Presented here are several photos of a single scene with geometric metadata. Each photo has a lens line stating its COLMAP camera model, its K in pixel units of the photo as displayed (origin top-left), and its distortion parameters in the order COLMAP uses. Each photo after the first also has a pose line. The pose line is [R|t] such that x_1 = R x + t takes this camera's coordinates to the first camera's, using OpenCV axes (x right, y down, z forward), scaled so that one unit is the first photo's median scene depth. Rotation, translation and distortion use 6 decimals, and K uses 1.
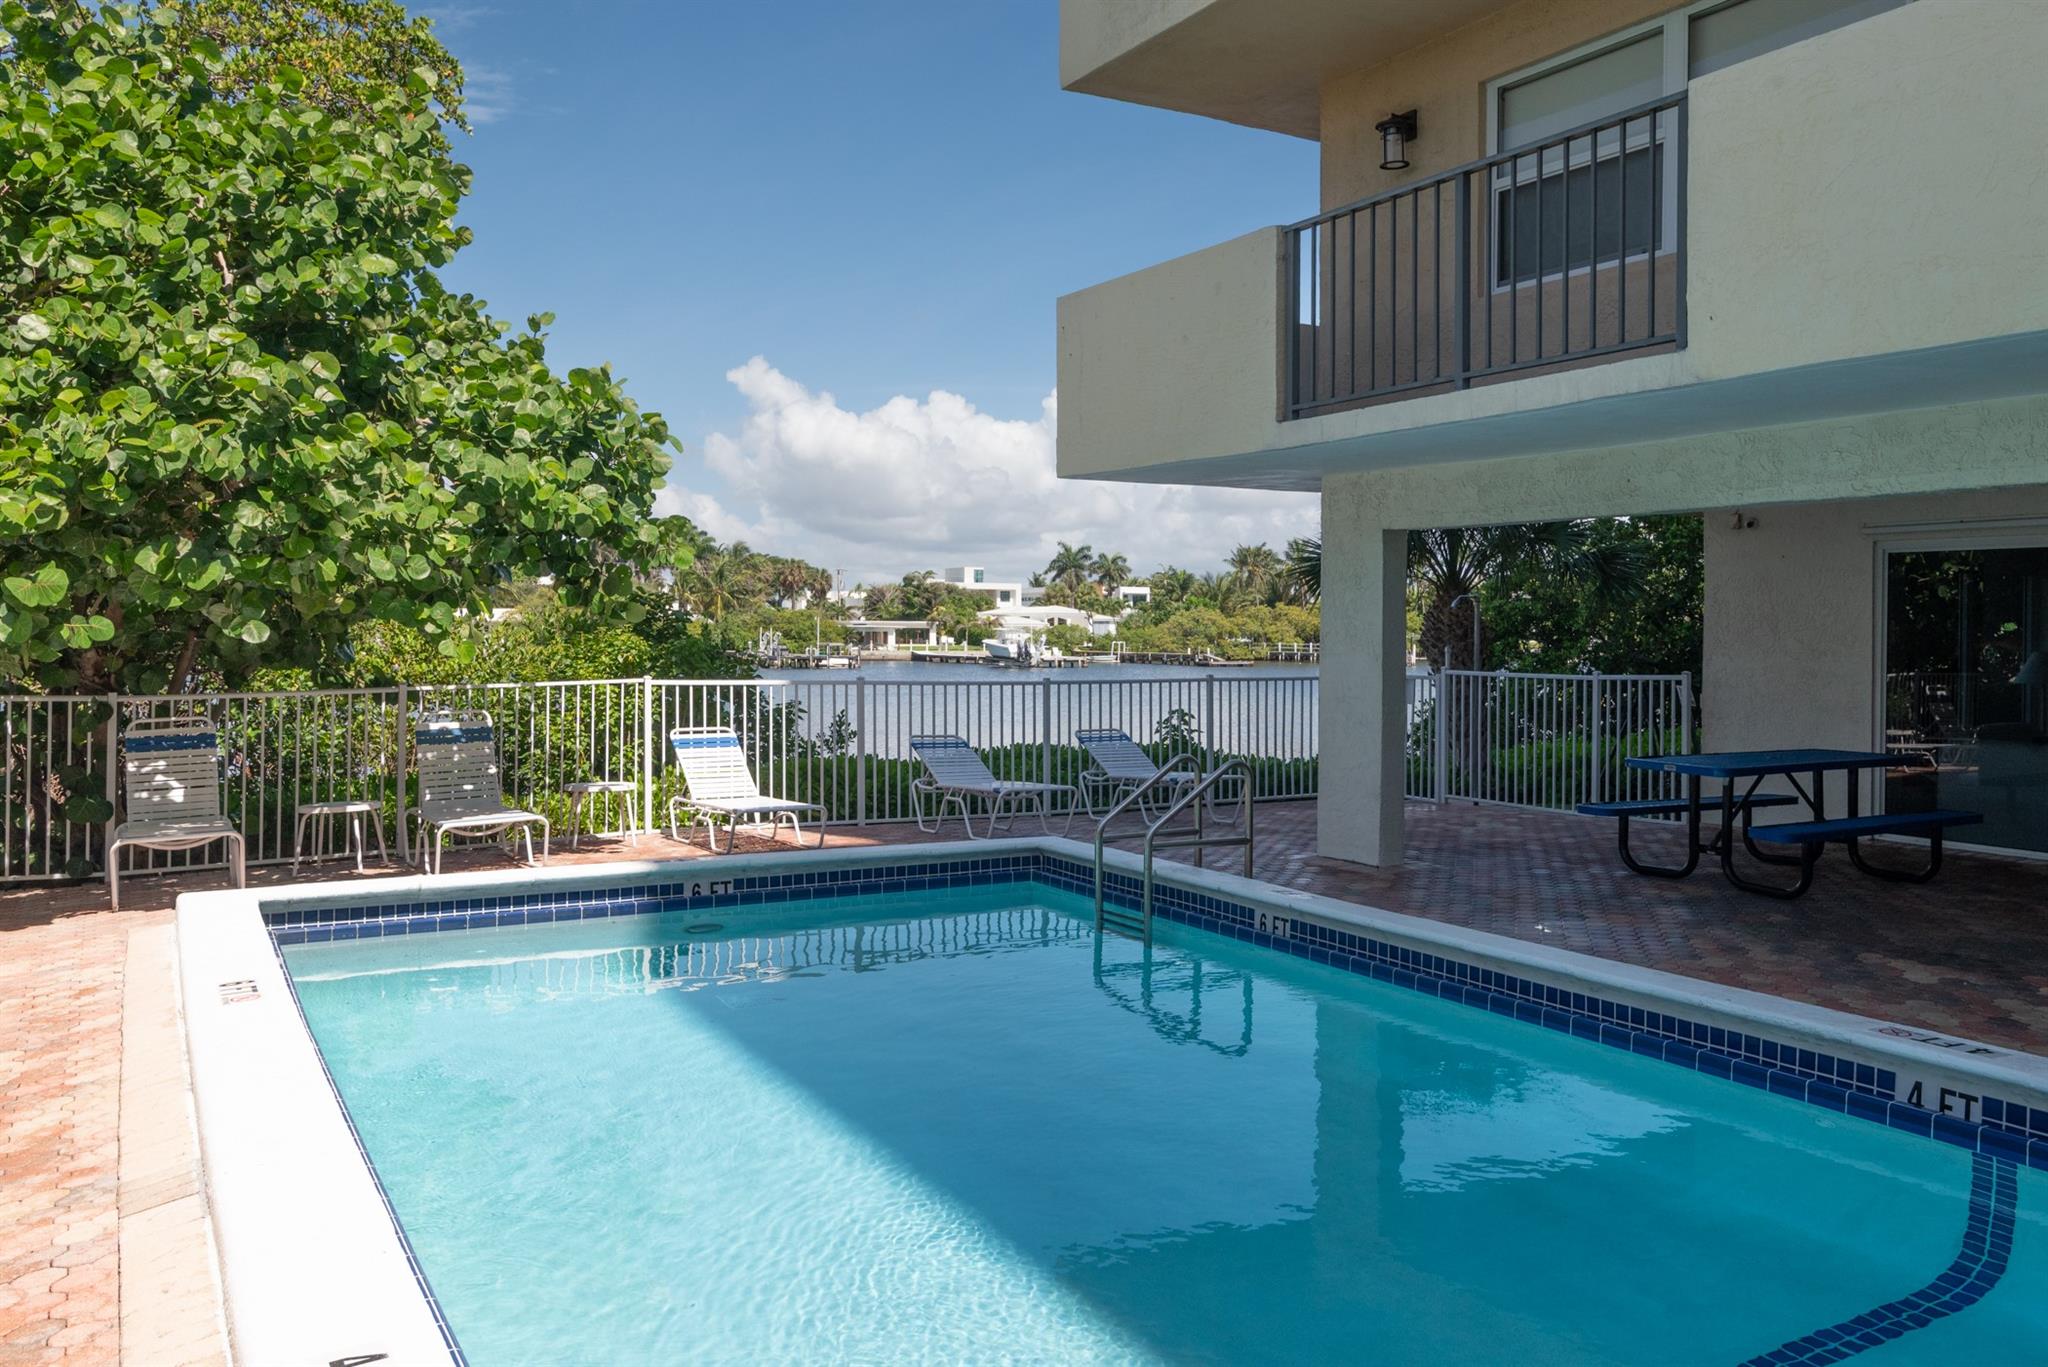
lens RADIAL K [[1550.6, 0, 1018.6], [0, 1550.6, 671.0], [0, 0, 1]] dist [-0.008591, 0.004437]
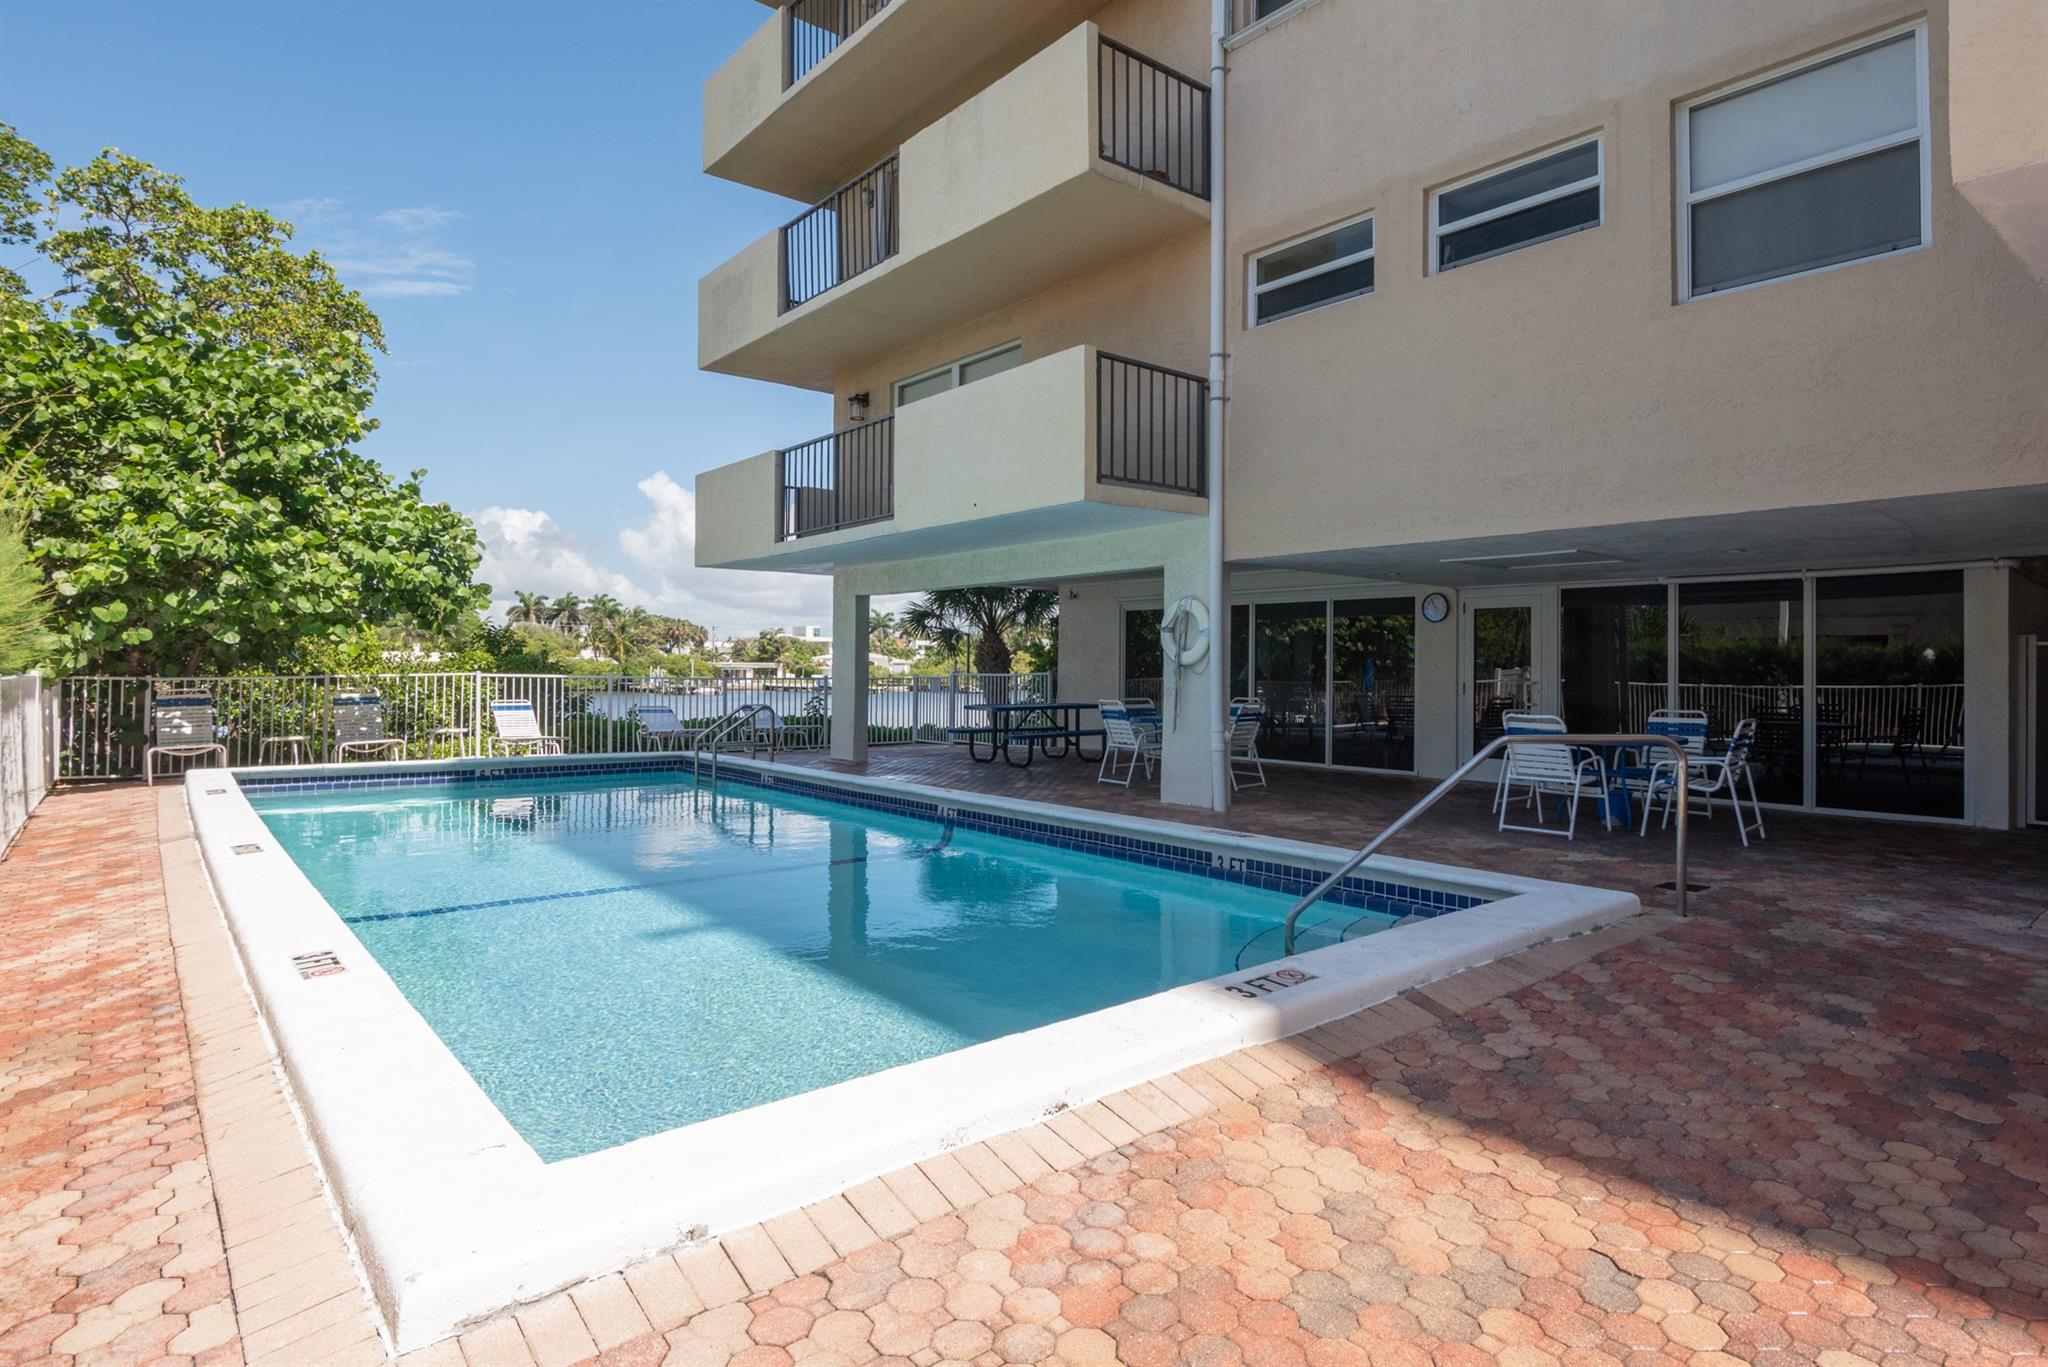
lens RADIAL K [[1057.1, 0, 1060.9], [0, 1057.1, 676.3], [0, 0, 1]] dist [-0.020781, -0.002124]
pose [[0.980571, 0.000827, 0.196164, 0.243330], [0.003334, 0.999776, -0.020880, 0.047893], [-0.196137, 0.021129, 0.980349, -0.438451]]
